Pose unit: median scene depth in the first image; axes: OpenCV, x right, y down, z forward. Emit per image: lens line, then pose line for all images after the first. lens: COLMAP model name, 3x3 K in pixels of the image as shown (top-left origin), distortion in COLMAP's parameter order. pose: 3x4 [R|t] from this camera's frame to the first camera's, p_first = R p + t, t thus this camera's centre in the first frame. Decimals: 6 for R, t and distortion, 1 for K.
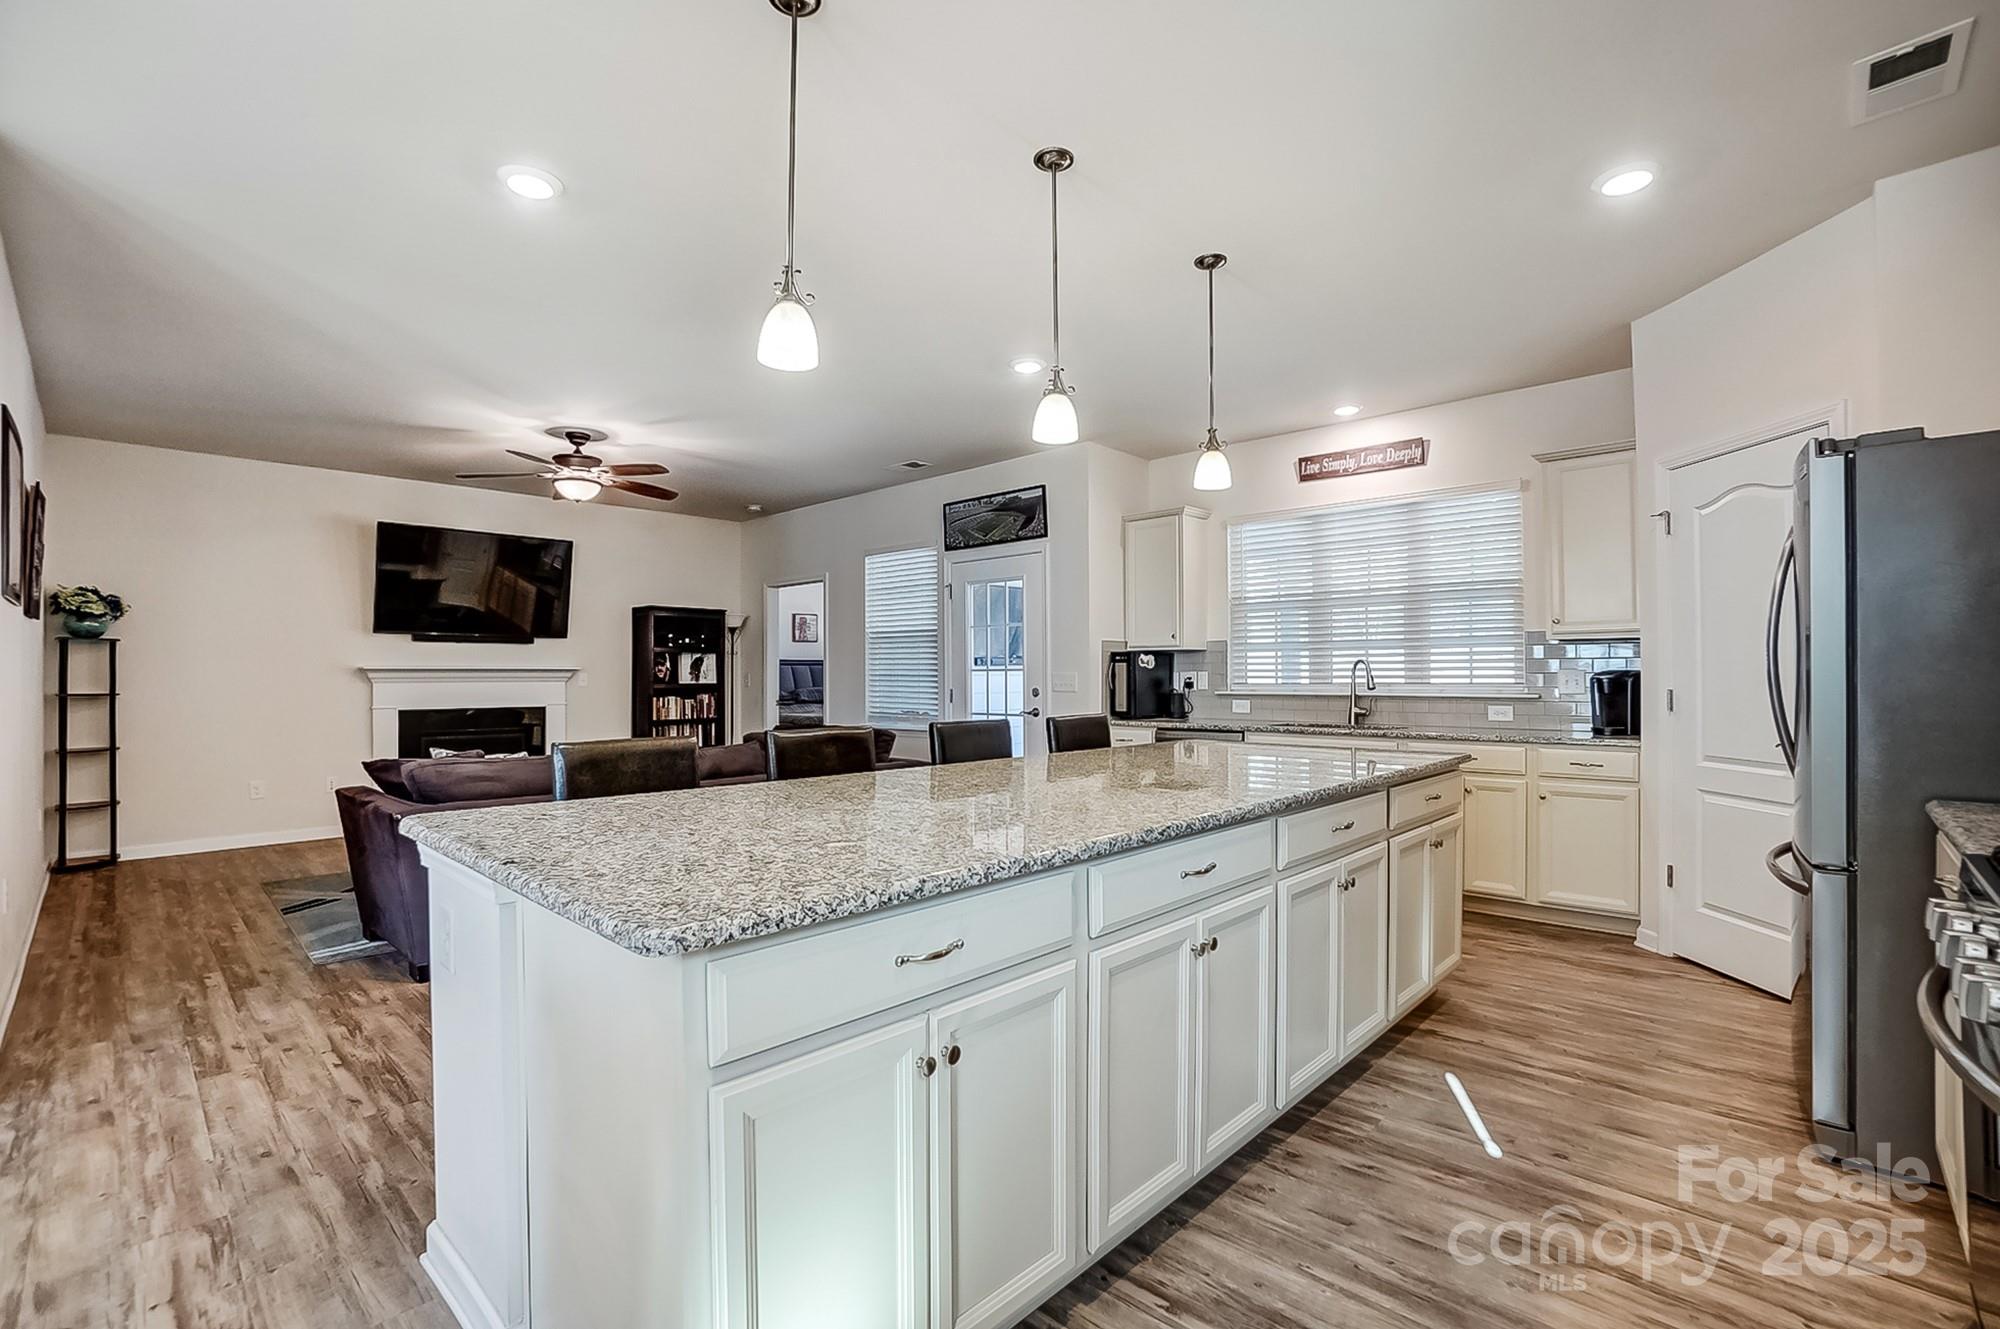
lens RADIAL K [[893.0, 0, 1000.0], [0, 893.0, 664.5], [0, 0, 1]] dist [-0.055829, 0.000037]
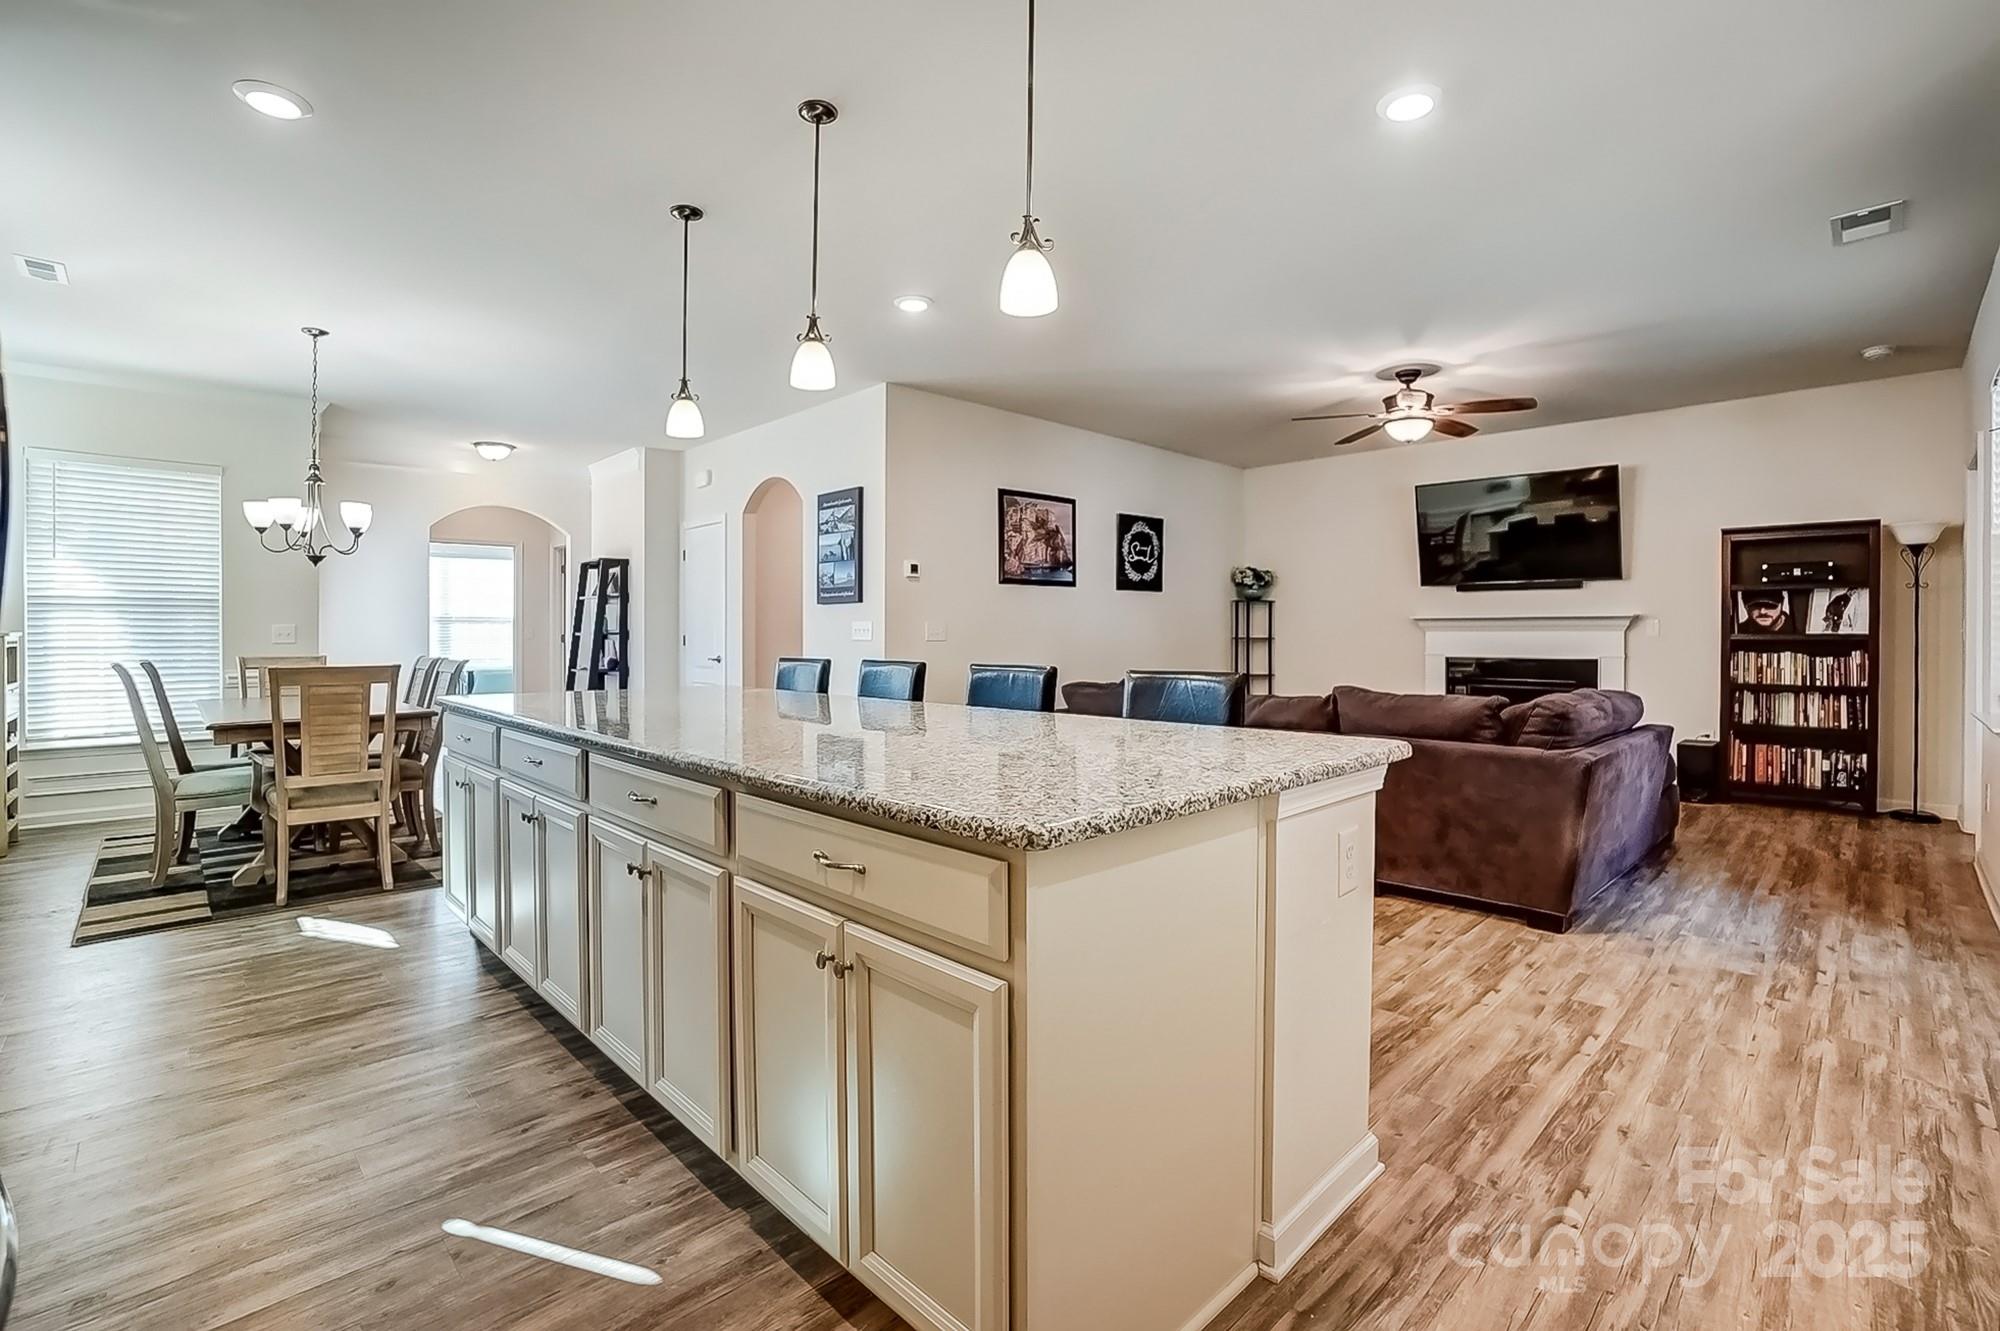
lens RADIAL K [[868.6, 0, 971.6], [0, 868.6, 657.8], [0, 0, 1]] dist [-0.039281, 0.000094]
pose [[-0.048261, 0.032400, -0.998309, 0.524857], [0.017975, 0.999340, 0.031564, 0.012687], [0.998673, -0.016421, -0.048811, 0.611563]]
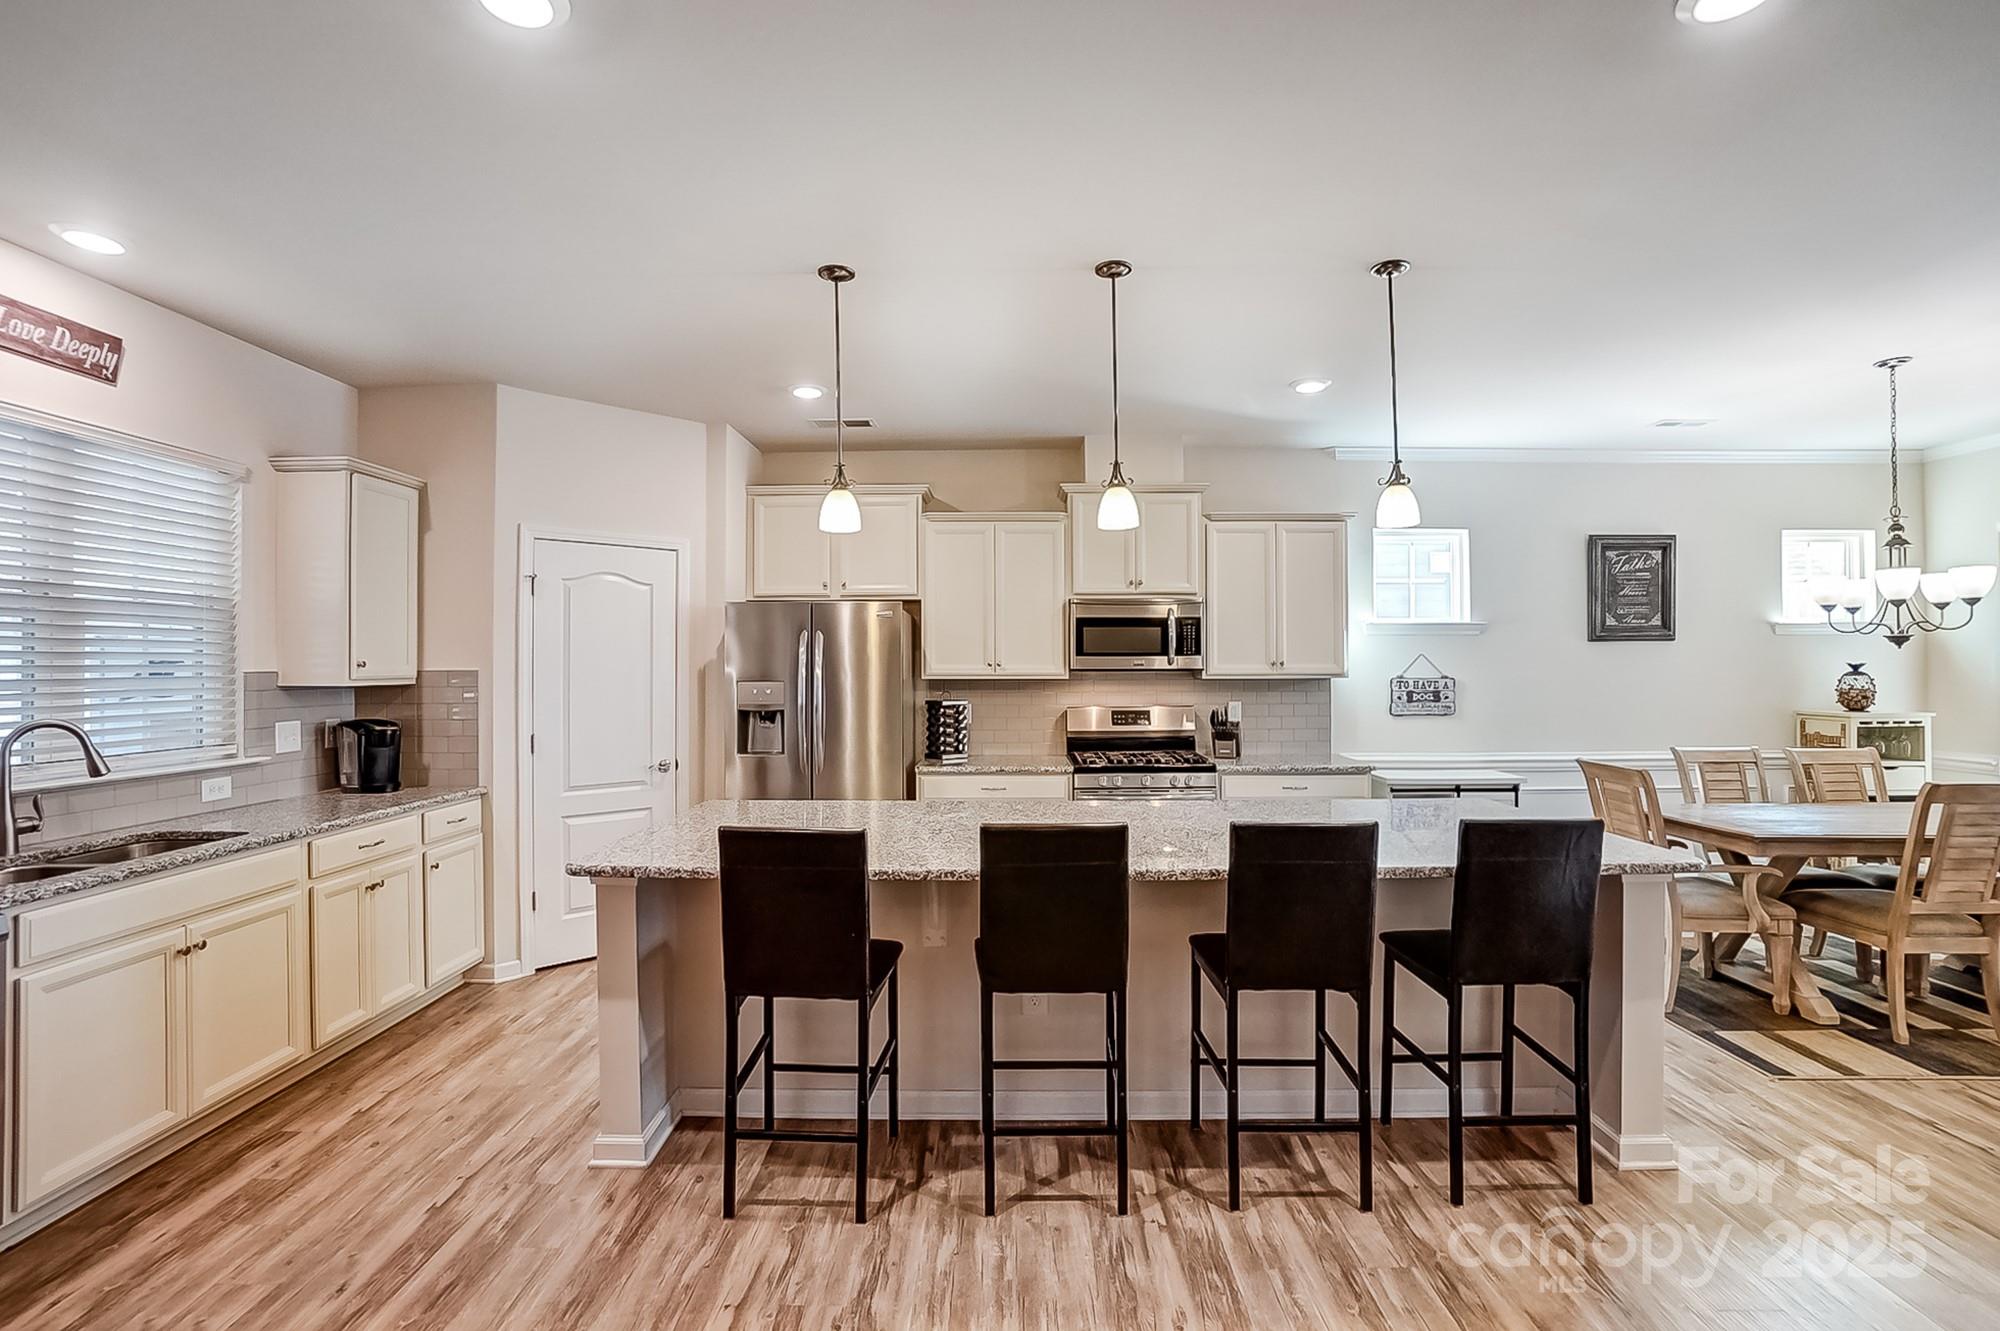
lens RADIAL K [[913.0, 0, 996.4], [0, 913.0, 658.0], [0, 0, 1]] dist [-0.060931, 0.025083]
pose [[-0.680805, 0.006143, 0.732439, -0.333785], [-0.009730, 0.999801, -0.017429, -0.039344], [-0.732400, -0.018992, -0.680610, 0.932906]]
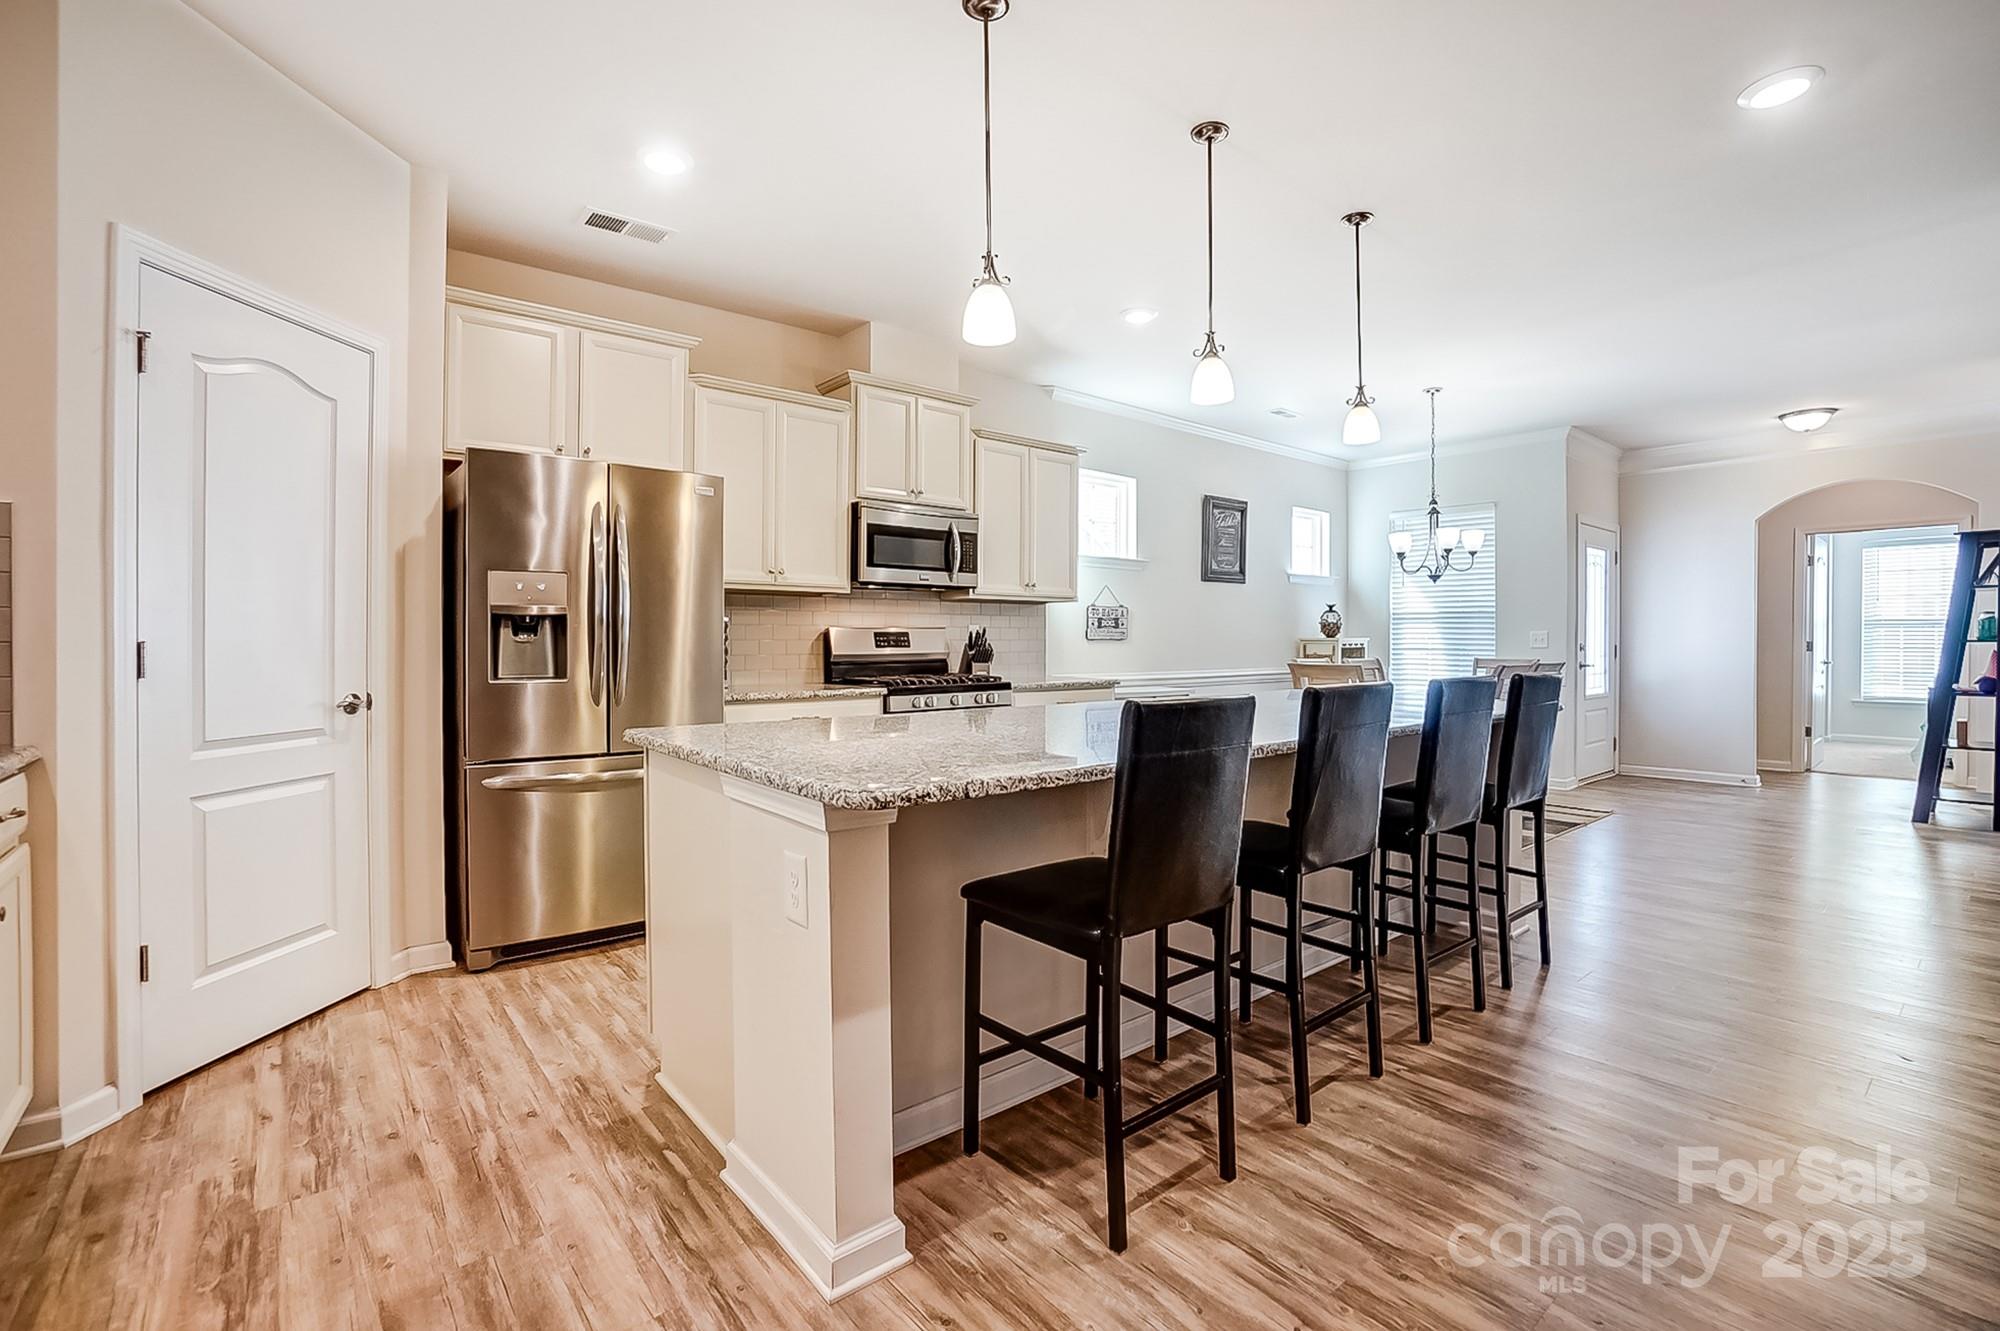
lens RADIAL K [[905.0, 0, 1011.1], [0, 905.0, 643.1], [0, 0, 1]] dist [-0.036204, 0.000735]
pose [[-0.994497, -0.004671, 0.104659, 0.091166], [-0.005818, 0.999926, -0.010660, 0.020951], [-0.104602, -0.011210, -0.994451, 1.043027]]
